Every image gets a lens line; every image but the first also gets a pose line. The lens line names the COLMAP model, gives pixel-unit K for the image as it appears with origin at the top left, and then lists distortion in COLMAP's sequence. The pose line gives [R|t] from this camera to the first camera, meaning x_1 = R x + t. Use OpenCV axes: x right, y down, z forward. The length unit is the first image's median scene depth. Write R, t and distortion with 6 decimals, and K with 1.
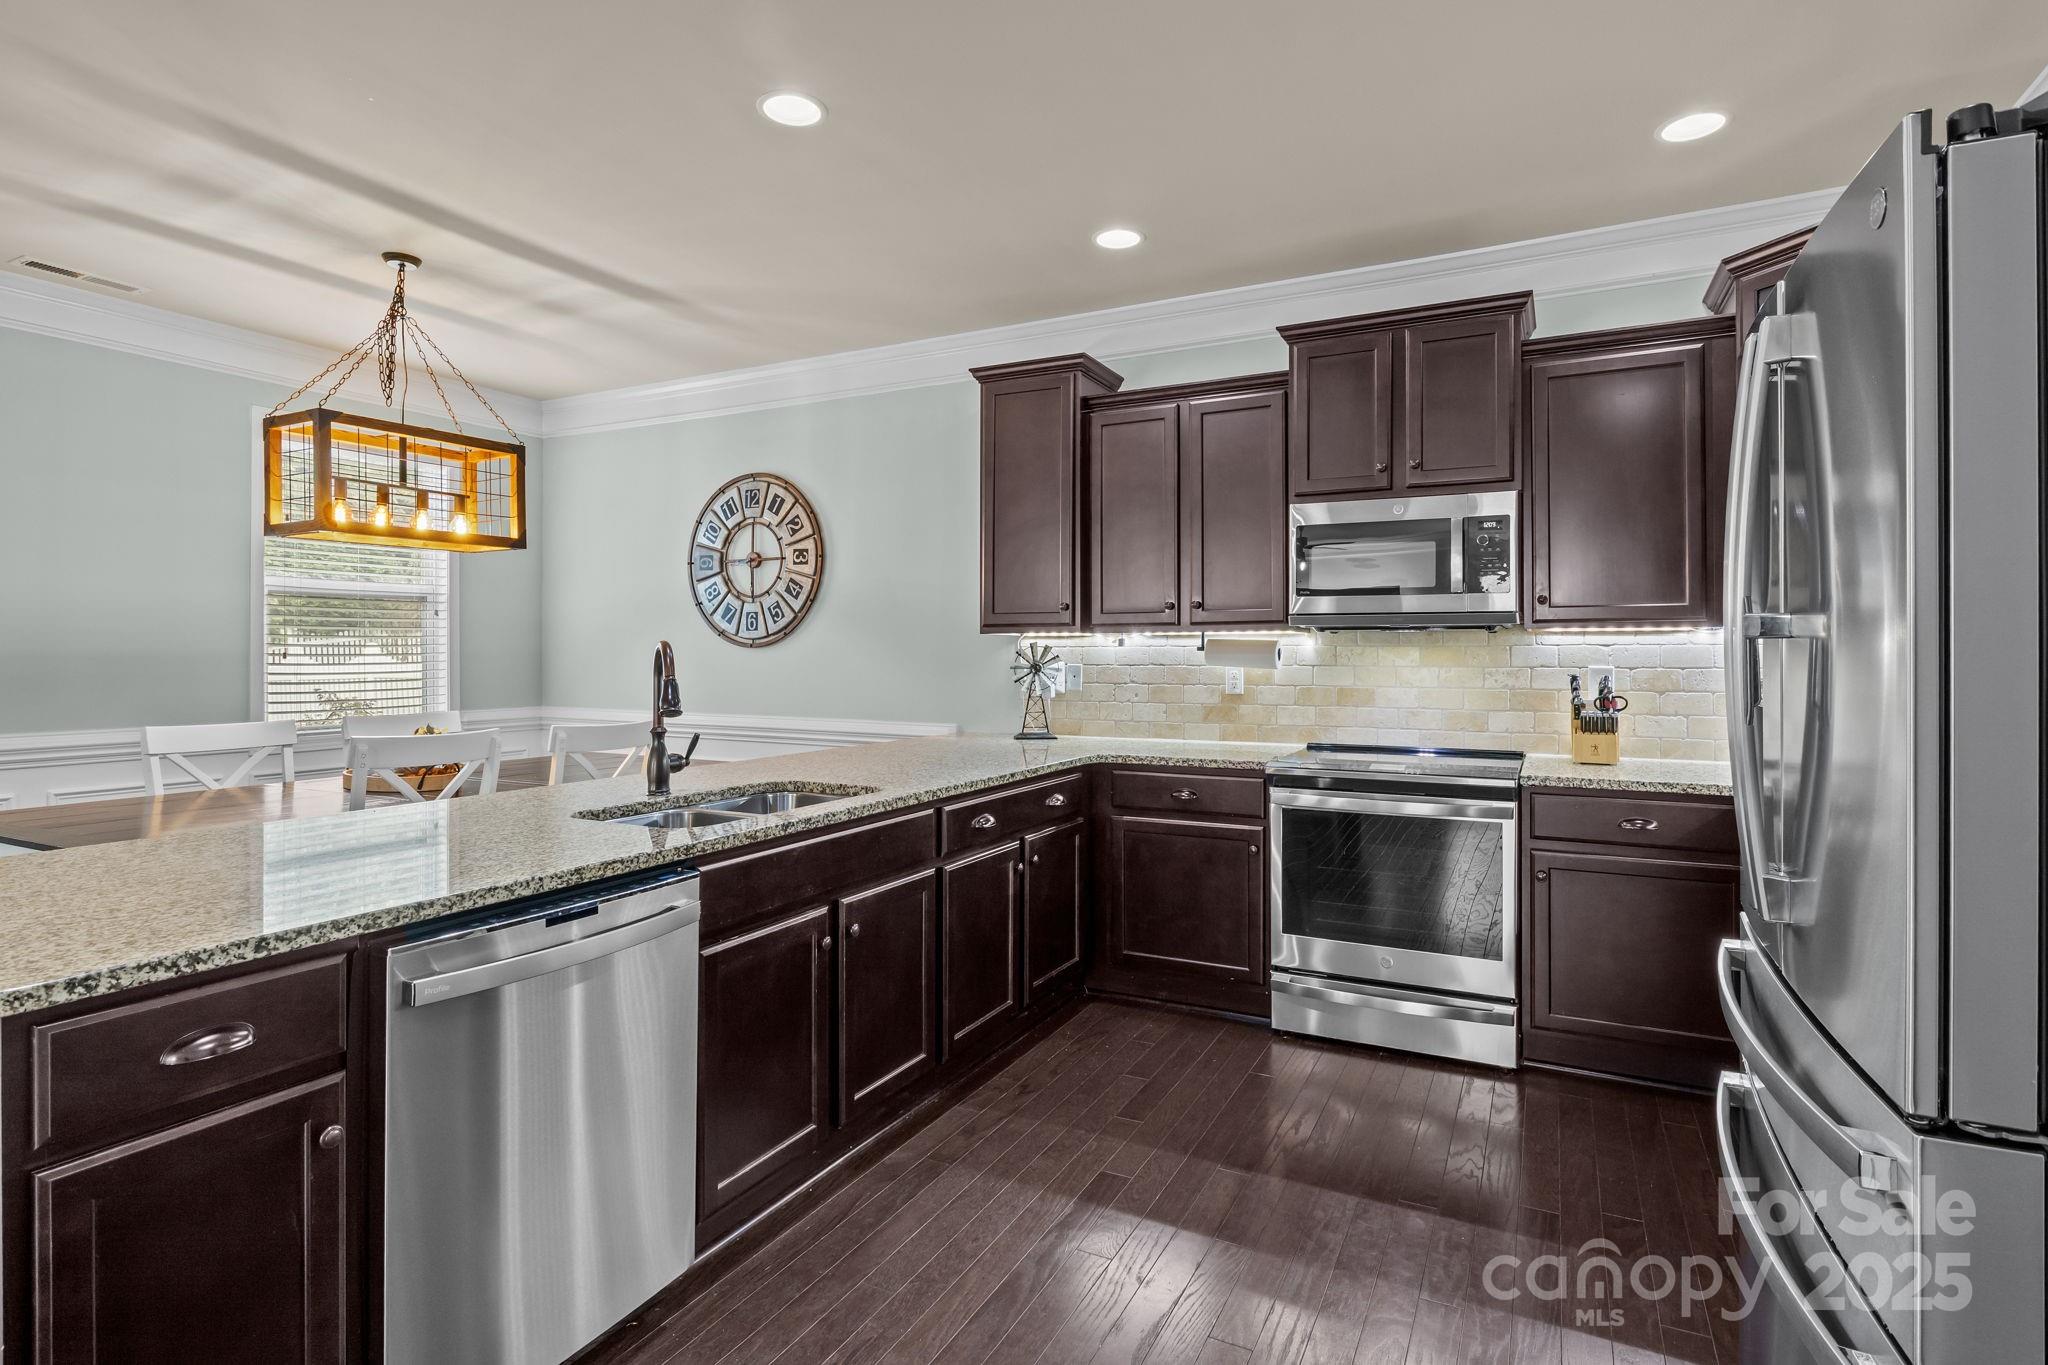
lens RADIAL K [[1019.1, 0, 1034.3], [0, 1019.1, 660.7], [0, 0, 1]] dist [-0.010240, -0.001928]
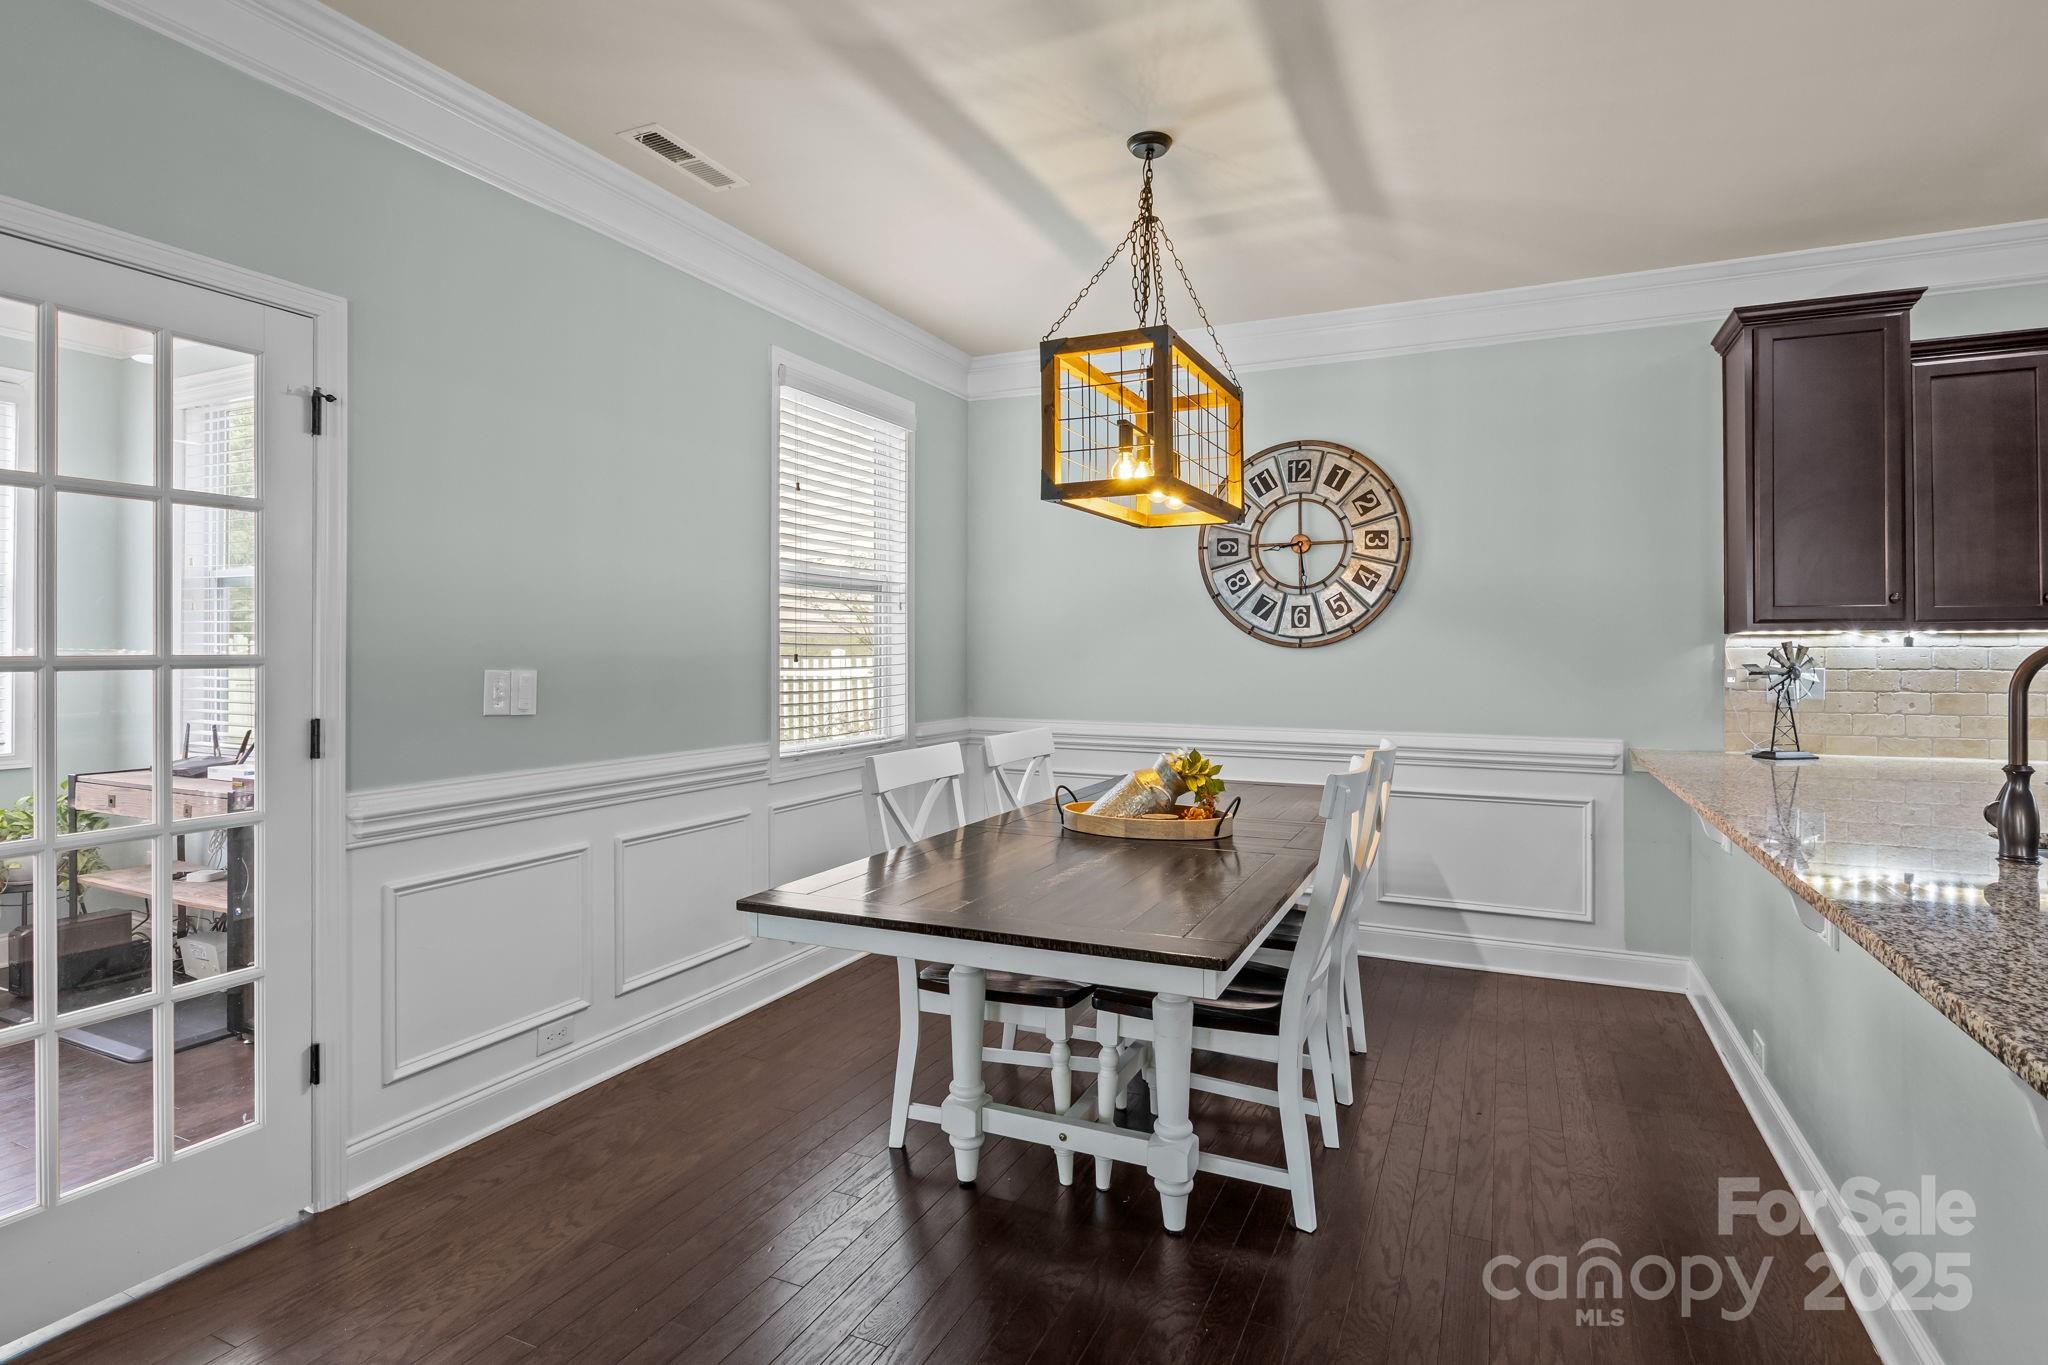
lens RADIAL K [[1019.1, 0, 1024.7], [0, 1019.1, 666.3], [0, 0, 1]] dist [-0.010240, -0.001928]
pose [[0.999713, 0.001489, 0.023892, -0.541673], [-0.001565, 0.999994, 0.003185, 0.000281], [-0.023887, -0.003222, 0.999709, 0.166938]]
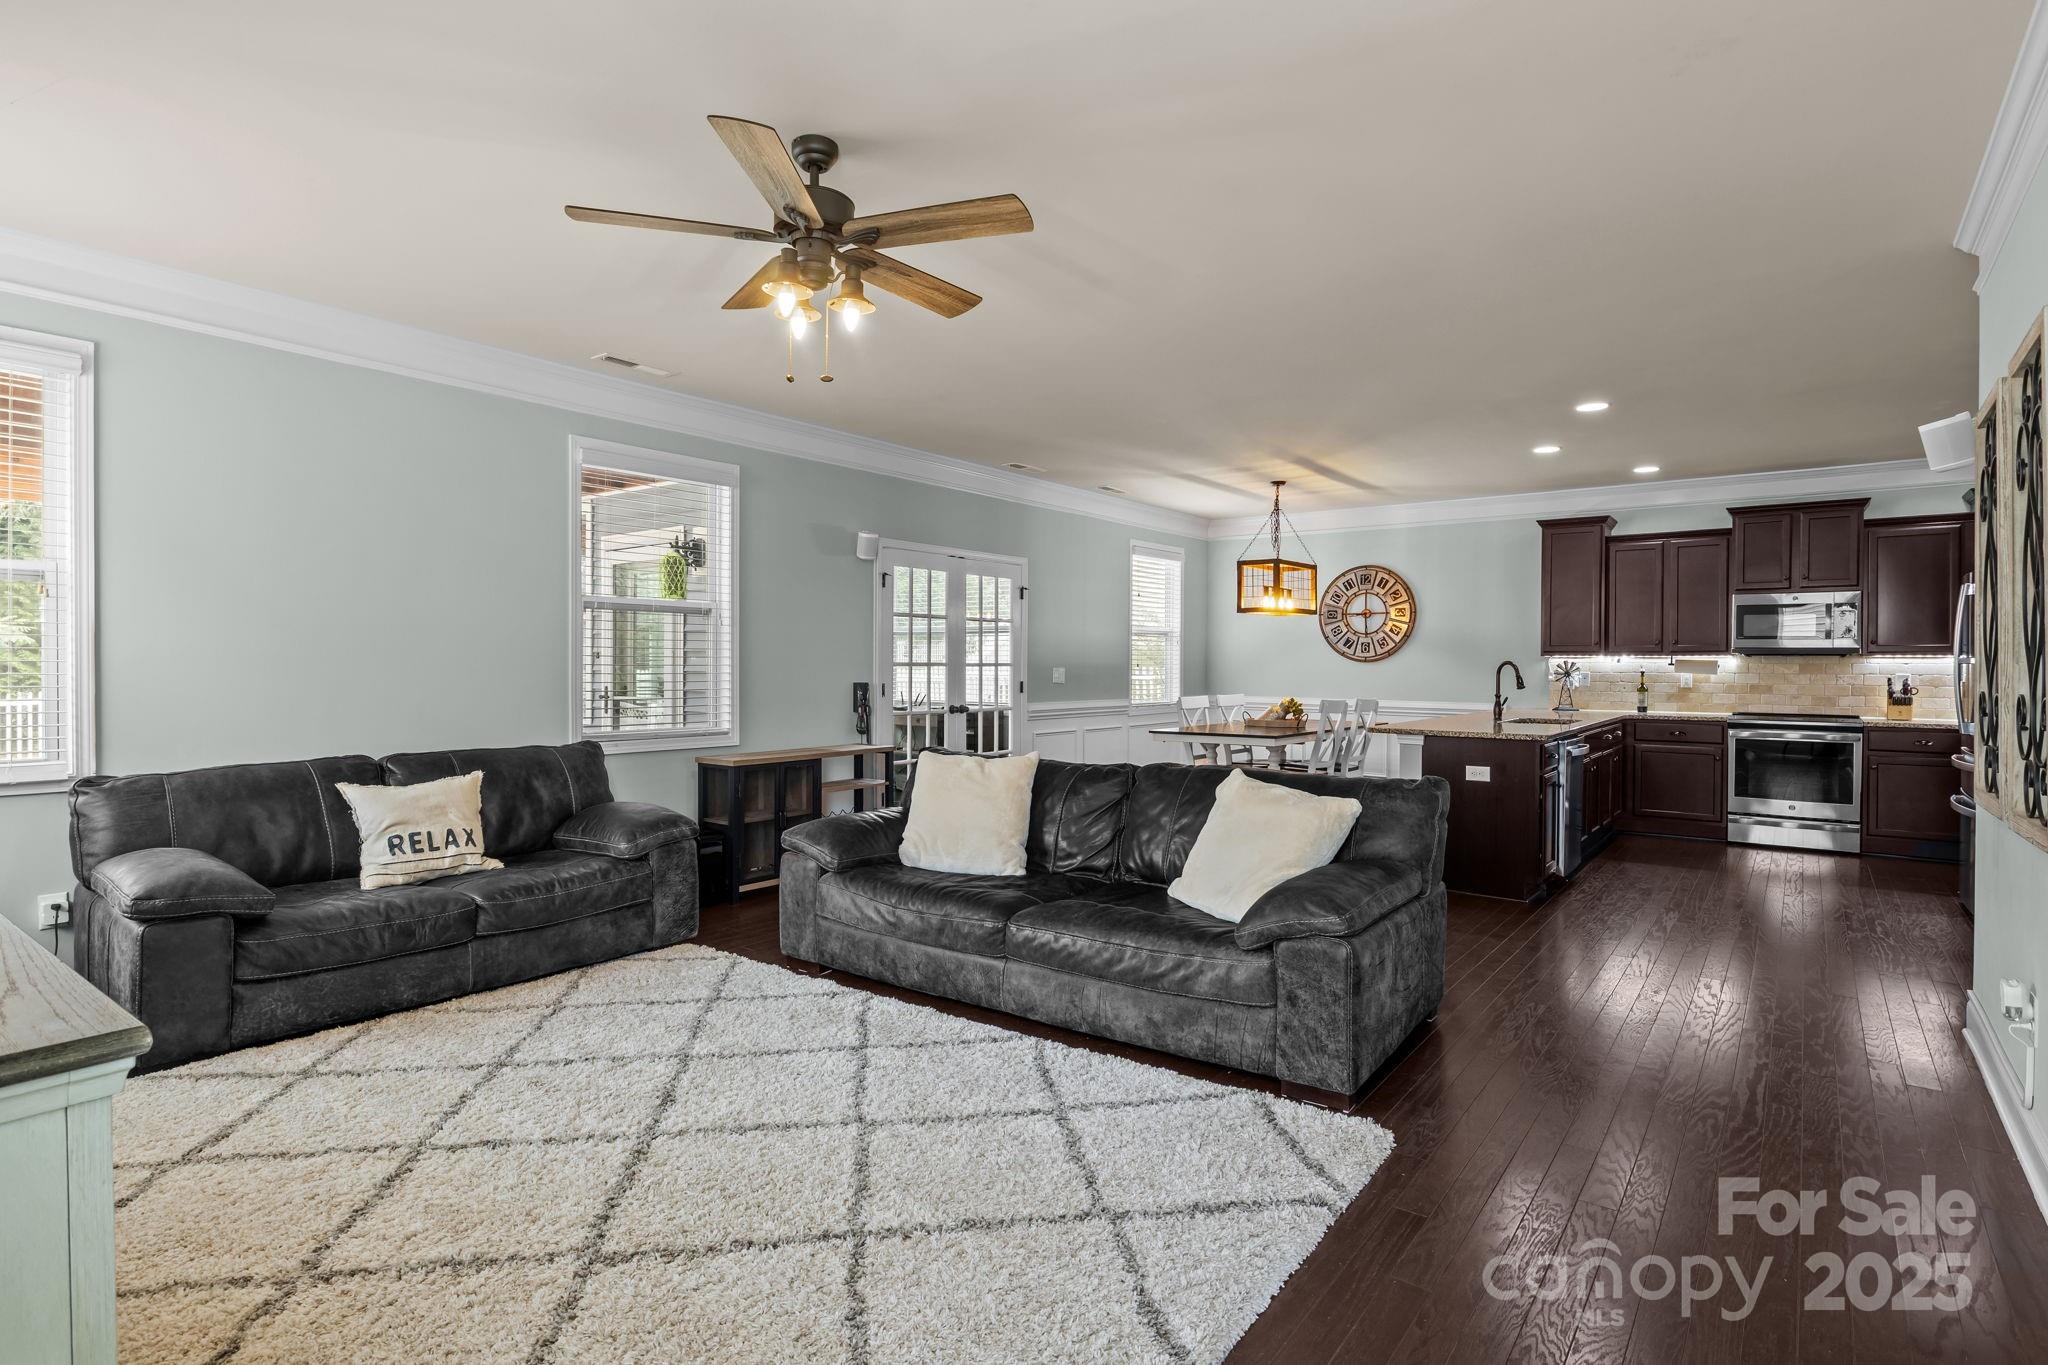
lens RADIAL K [[1019.1, 0, 1013.9], [0, 1019.1, 680.0], [0, 0, 1]] dist [-0.010240, -0.001928]
pose [[0.979139, 0.009922, -0.202949, -0.537903], [-0.008804, 0.999941, 0.006408, 0.013723], [0.203001, -0.004488, 0.979168, -0.931324]]
